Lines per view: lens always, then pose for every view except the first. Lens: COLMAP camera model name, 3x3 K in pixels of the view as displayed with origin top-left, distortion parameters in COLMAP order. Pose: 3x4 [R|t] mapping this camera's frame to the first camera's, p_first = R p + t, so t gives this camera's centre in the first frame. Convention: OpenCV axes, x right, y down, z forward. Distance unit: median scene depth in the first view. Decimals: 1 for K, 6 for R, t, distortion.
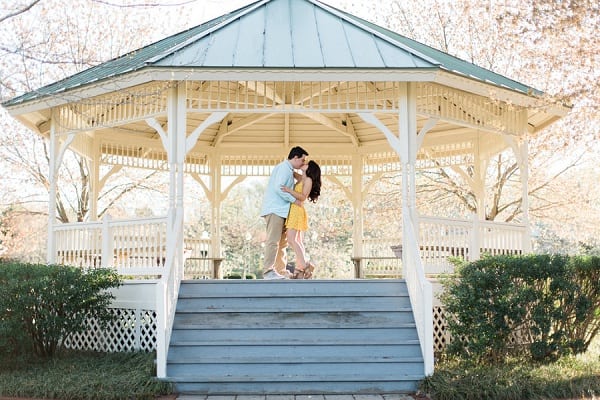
lens RADIAL K [[666.8, 0, 300.0], [0, 666.8, 200.0], [0, 0, 1]] dist [-0.076063, -0.002141]
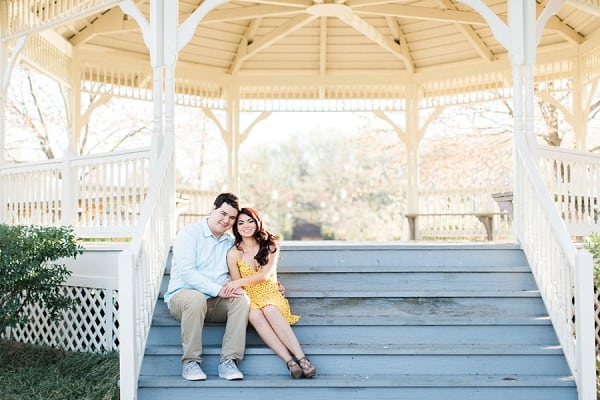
lens RADIAL K [[666.8, 0, 300.0], [0, 666.8, 200.0], [0, 0, 1]] dist [-0.076063, -0.002141]
pose [[0.999221, -0.001012, -0.039453, -0.025652], [0.003362, 0.998221, 0.059534, 0.035036], [0.039323, -0.059620, 0.997446, 0.333000]]
